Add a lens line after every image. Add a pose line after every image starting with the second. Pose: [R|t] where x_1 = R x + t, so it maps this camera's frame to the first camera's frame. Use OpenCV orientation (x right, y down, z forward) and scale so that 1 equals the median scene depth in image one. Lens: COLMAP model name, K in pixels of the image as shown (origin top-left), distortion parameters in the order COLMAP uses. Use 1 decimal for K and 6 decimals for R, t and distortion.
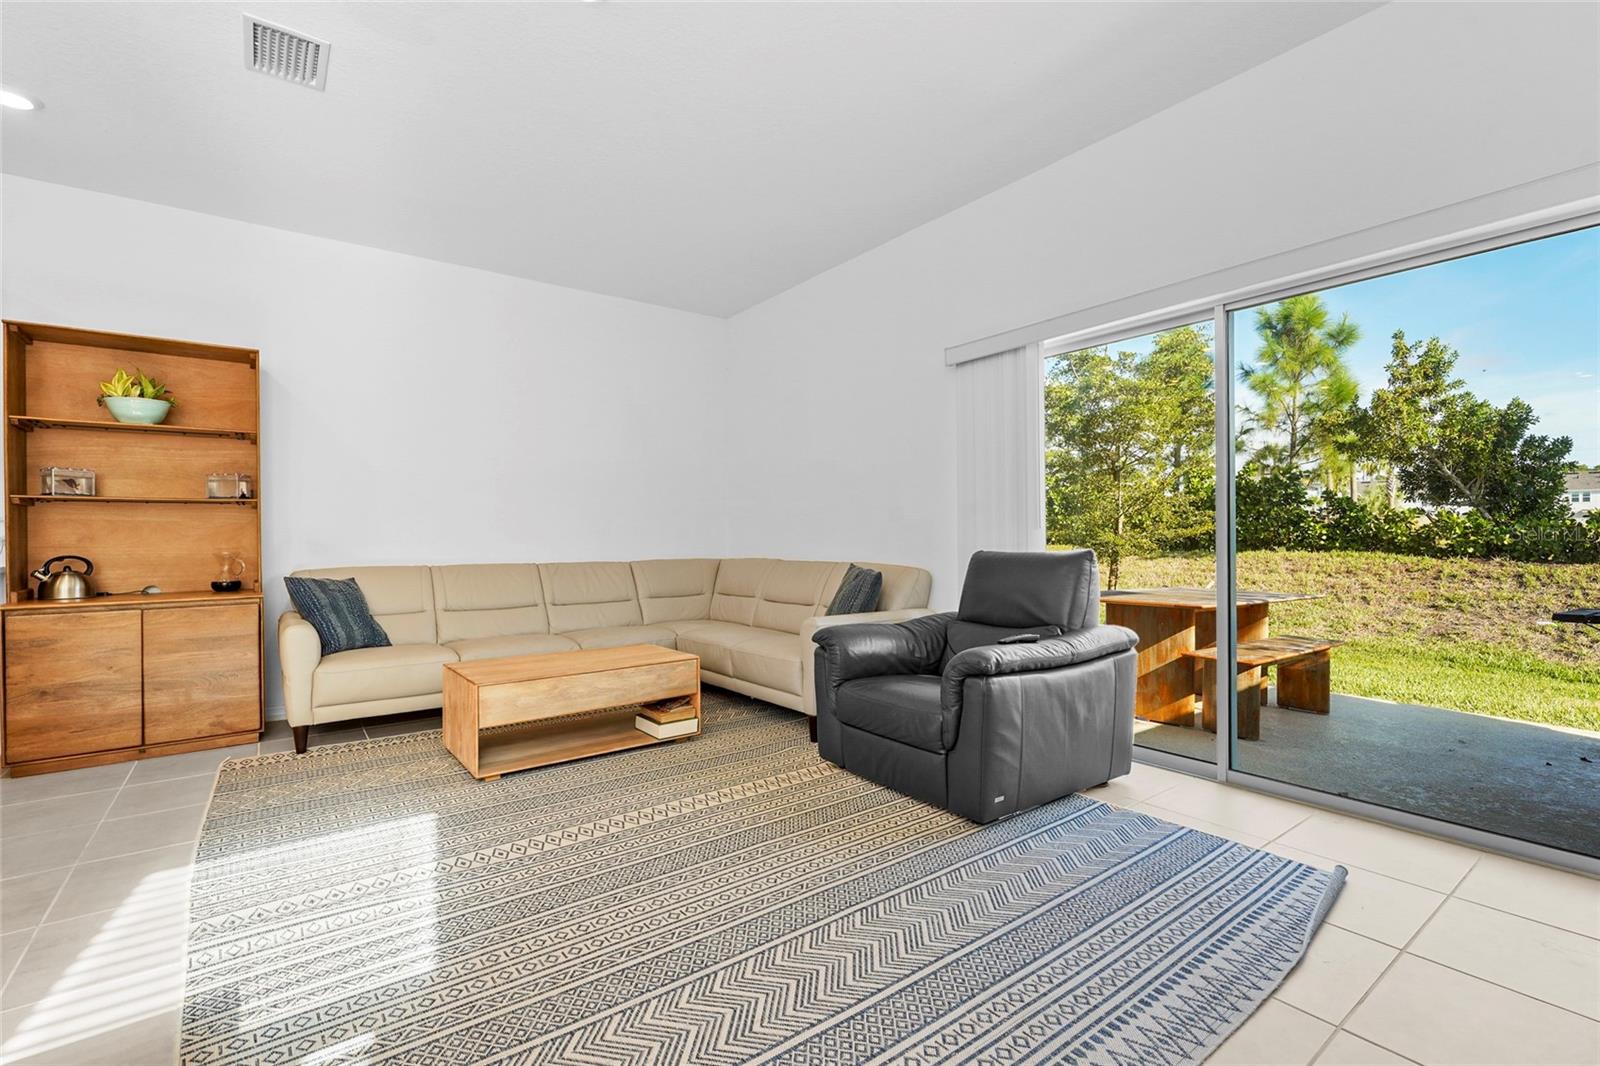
lens RADIAL K [[715.4, 0, 813.9], [0, 715.4, 539.2], [0, 0, 1]] dist [-0.002848, 0.000004]
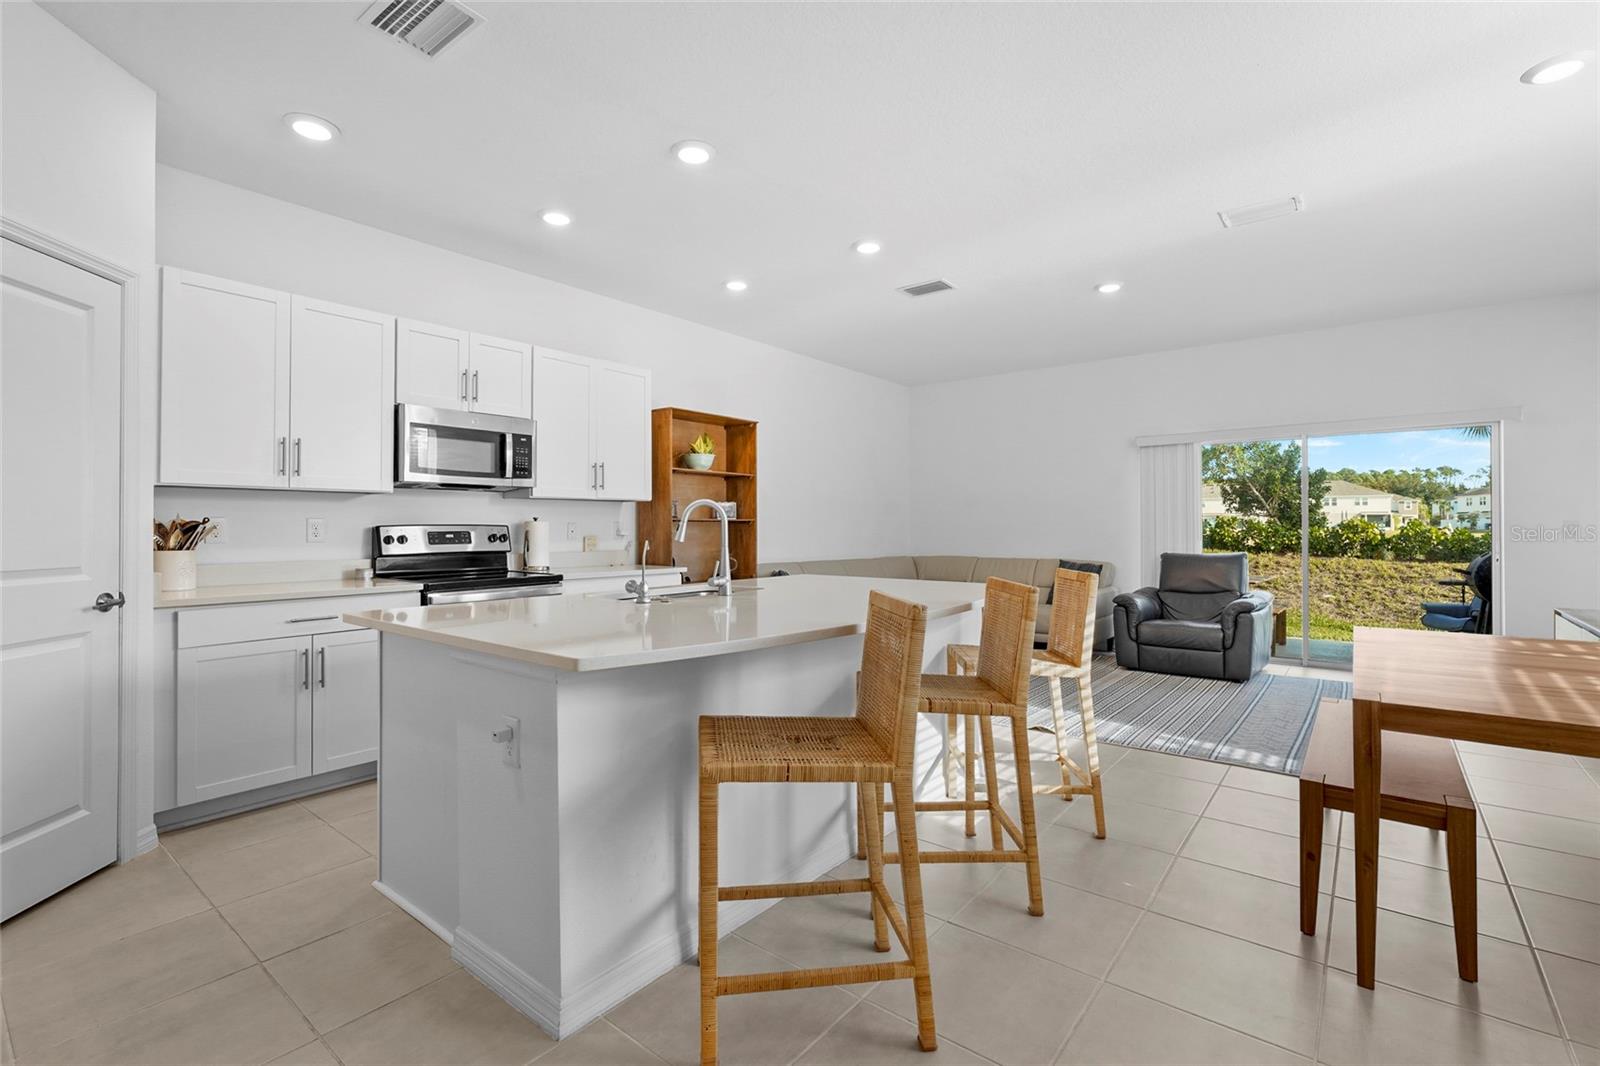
lens RADIAL K [[716.7, 0, 808.3], [0, 716.7, 521.2], [0, 0, 1]] dist [-0.000676, -0.000069]
pose [[0.969138, 0.010192, 0.246307, -1.132343], [-0.006733, 0.999867, -0.014883, -0.031978], [-0.246426, 0.012765, 0.969078, -0.555265]]
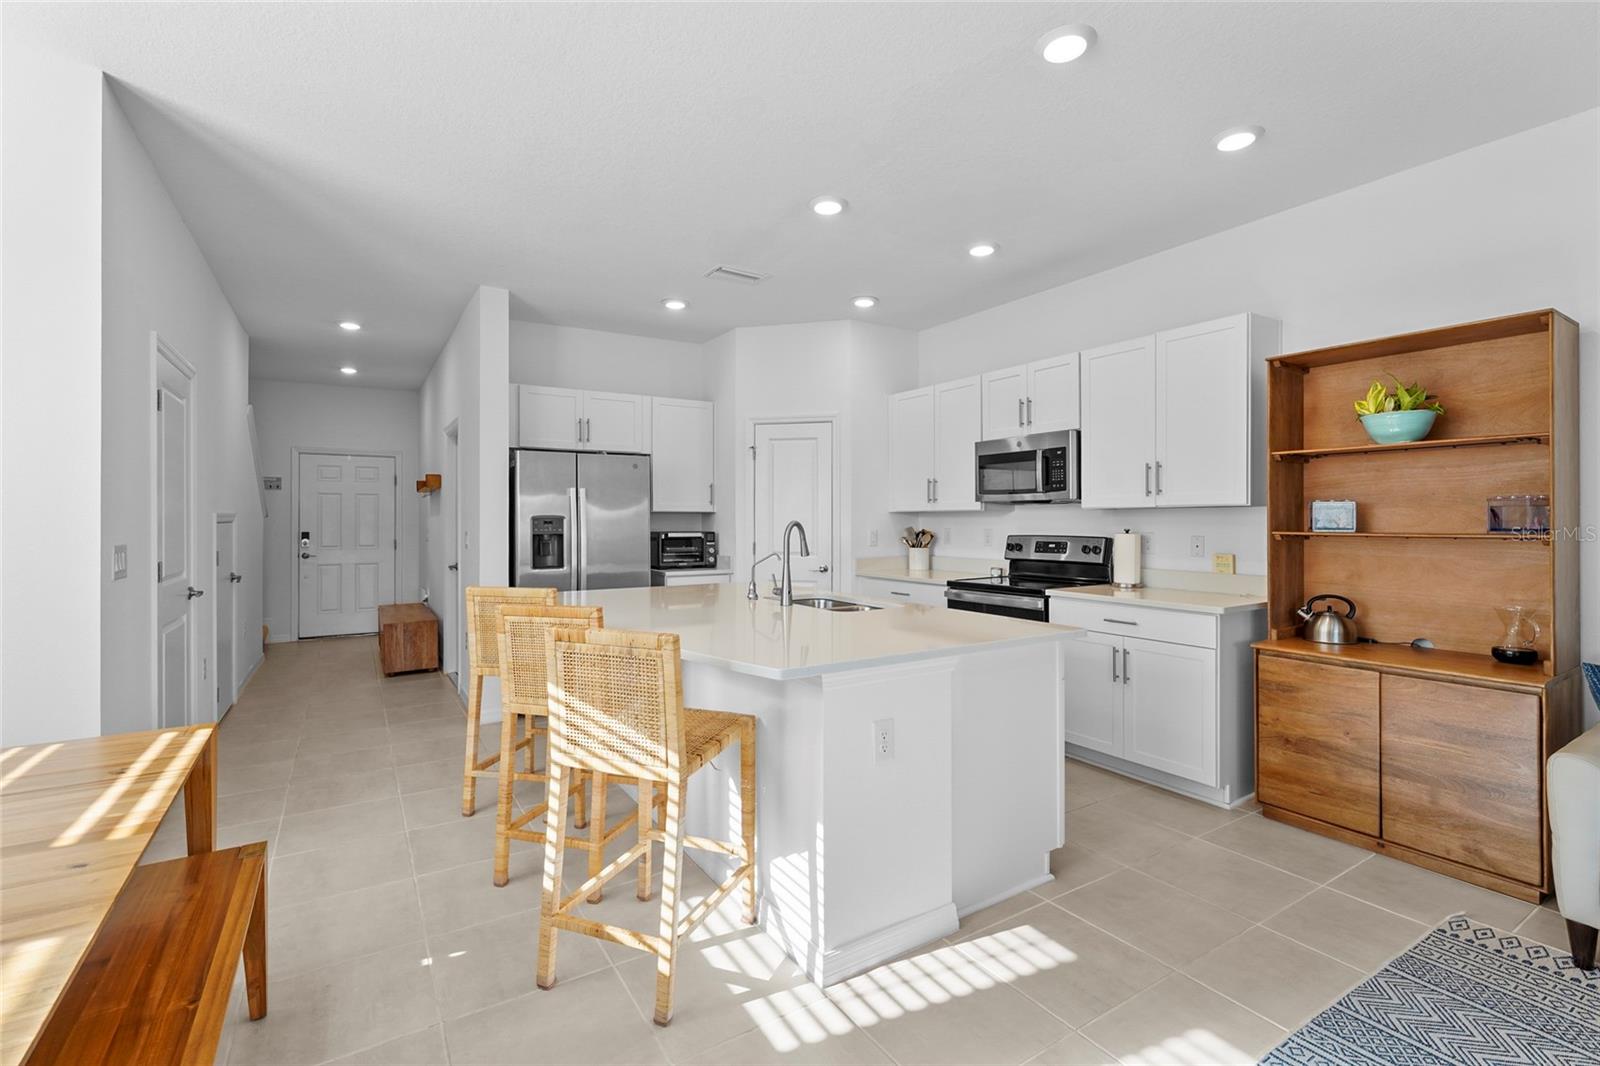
lens RADIAL K [[718.7, 0, 799.5], [0, 718.7, 514.9], [0, 0, 1]] dist [0.000510, -0.000018]
pose [[-0.094188, 0.004478, -0.995544, -0.055853], [-0.002082, 0.999987, 0.004695, -0.083146], [0.995552, 0.002515, -0.094177, 0.403847]]
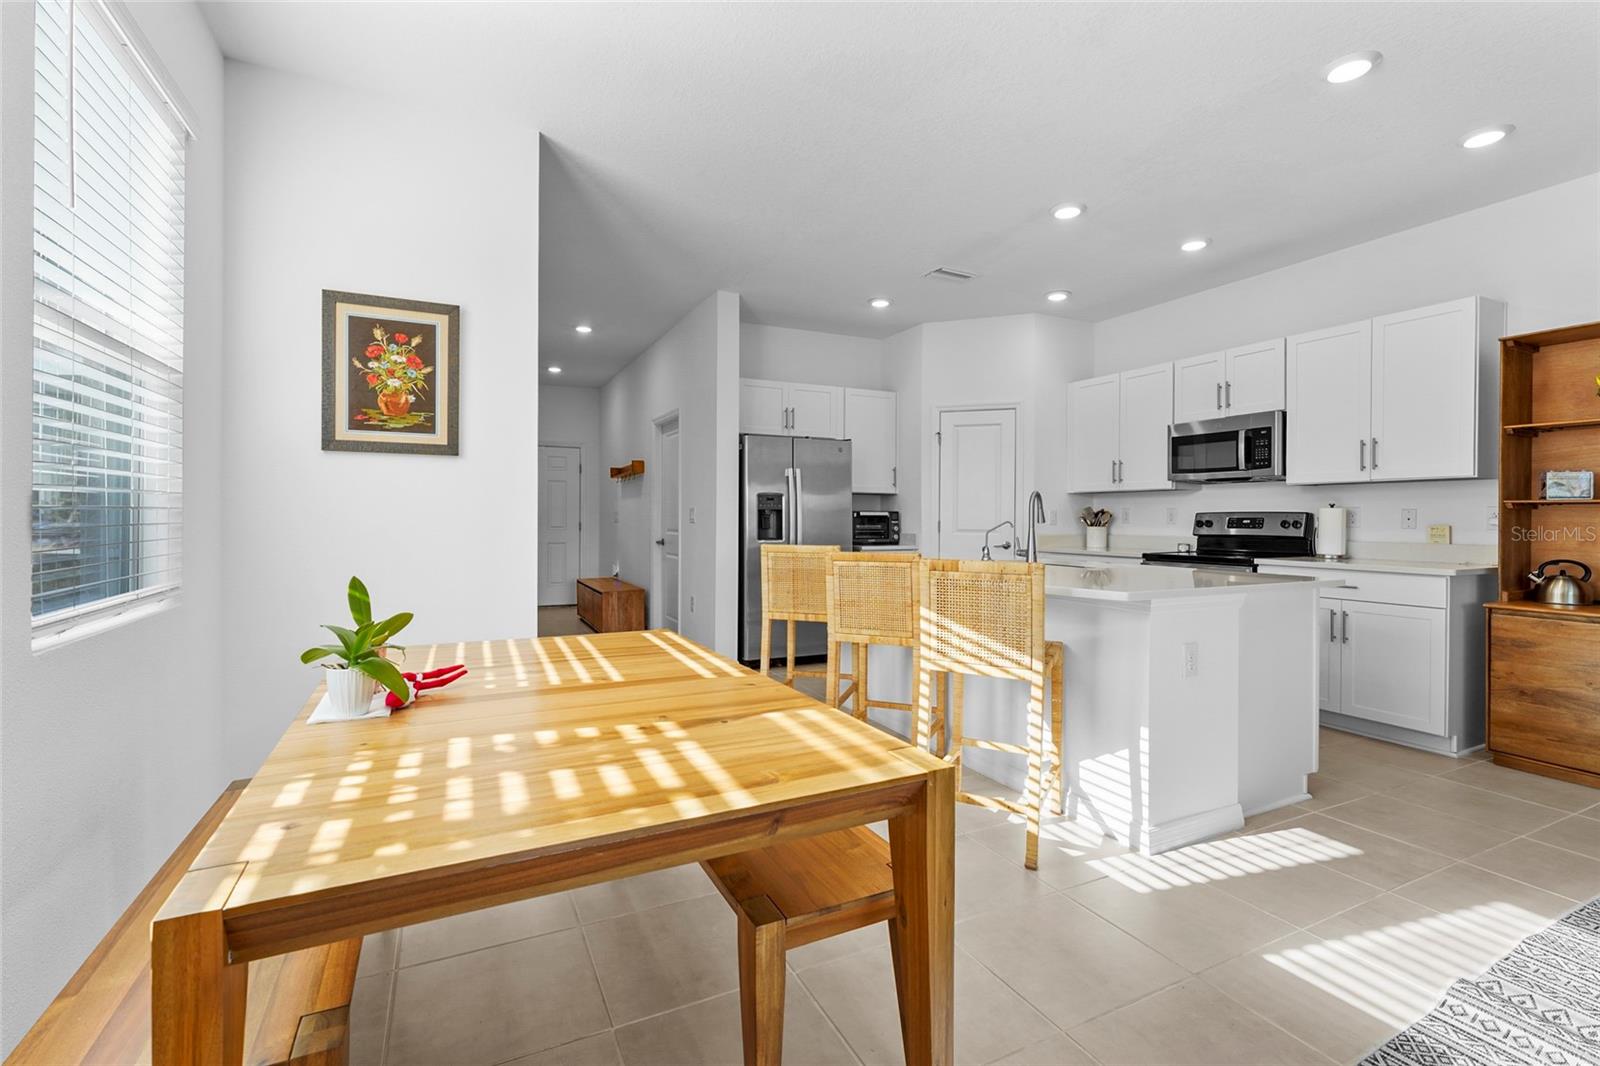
lens RADIAL K [[718.7, 0, 799.5], [0, 718.7, 514.9], [0, 0, 1]] dist [0.000510, -0.000018]
pose [[-0.199246, 0.006589, -0.979927, 0.133445], [-0.006581, 0.999946, 0.008061, -0.039551], [0.979927, 0.008055, -0.199192, 0.165938]]
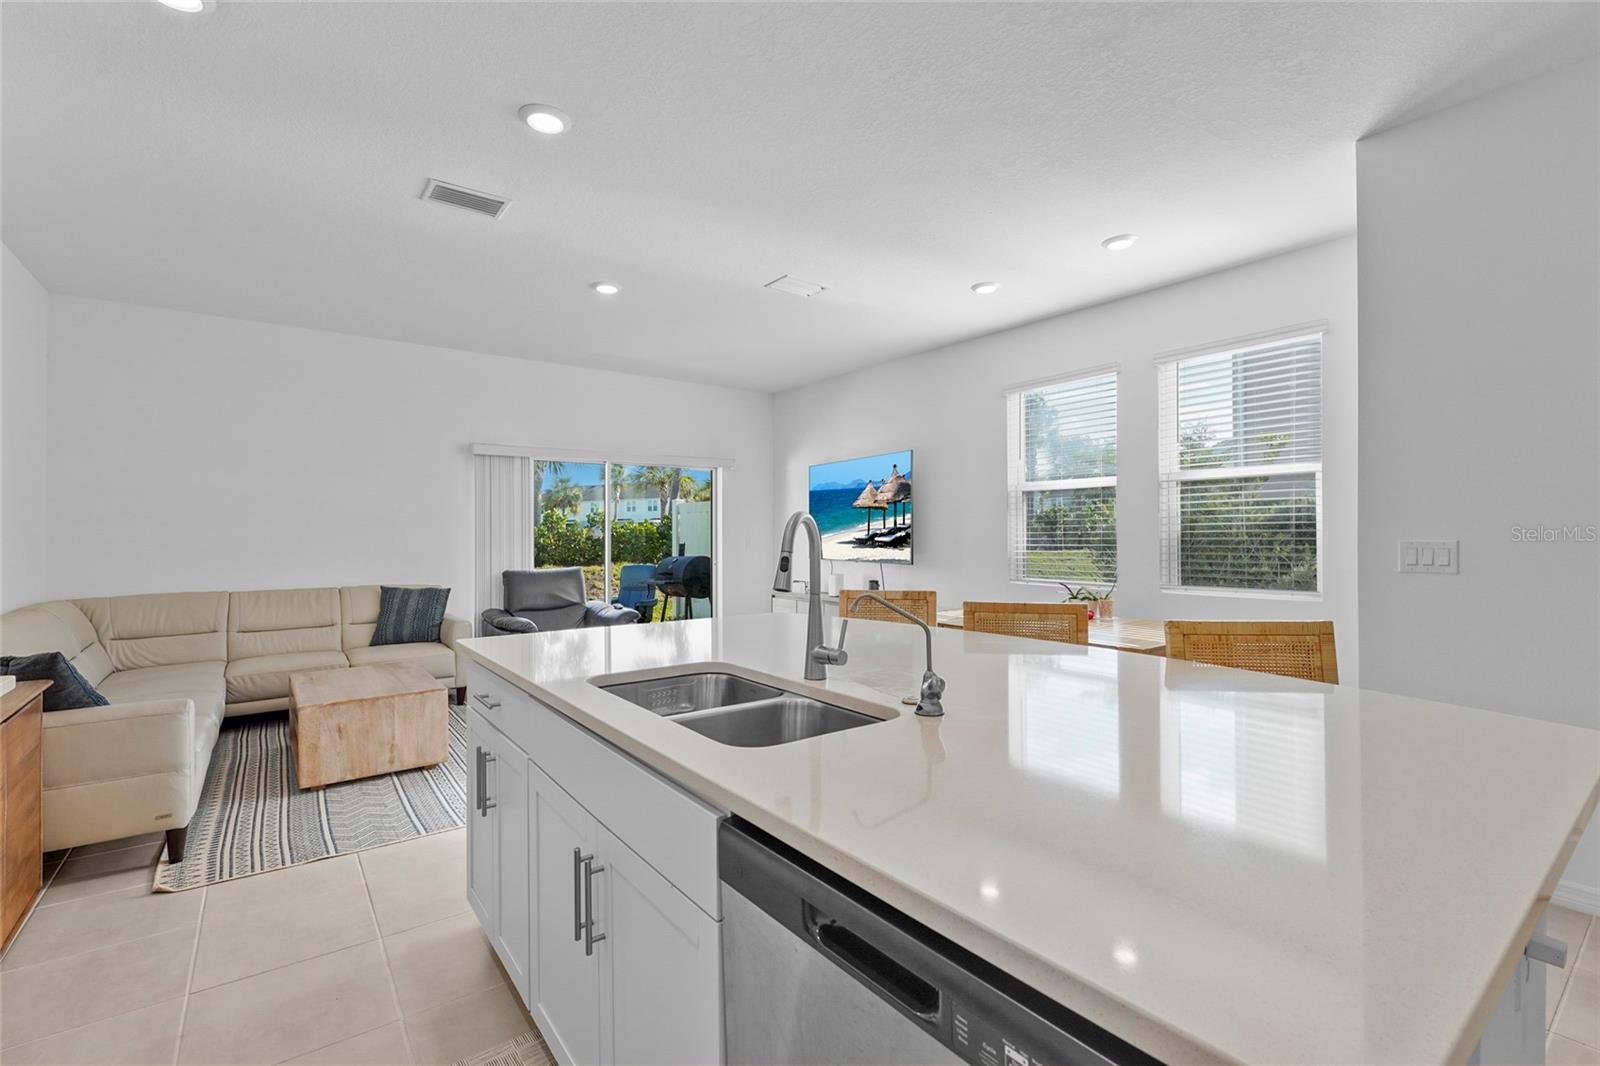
lens RADIAL K [[708.8, 0, 809.9], [0, 708.8, 531.7], [0, 0, 1]] dist [-0.002176, -0.000156]
pose [[-0.002080, 0.012273, 0.999923, -1.510181], [0.007561, 0.999896, -0.012257, -0.052339], [-0.999969, 0.007535, -0.002173, 0.293745]]
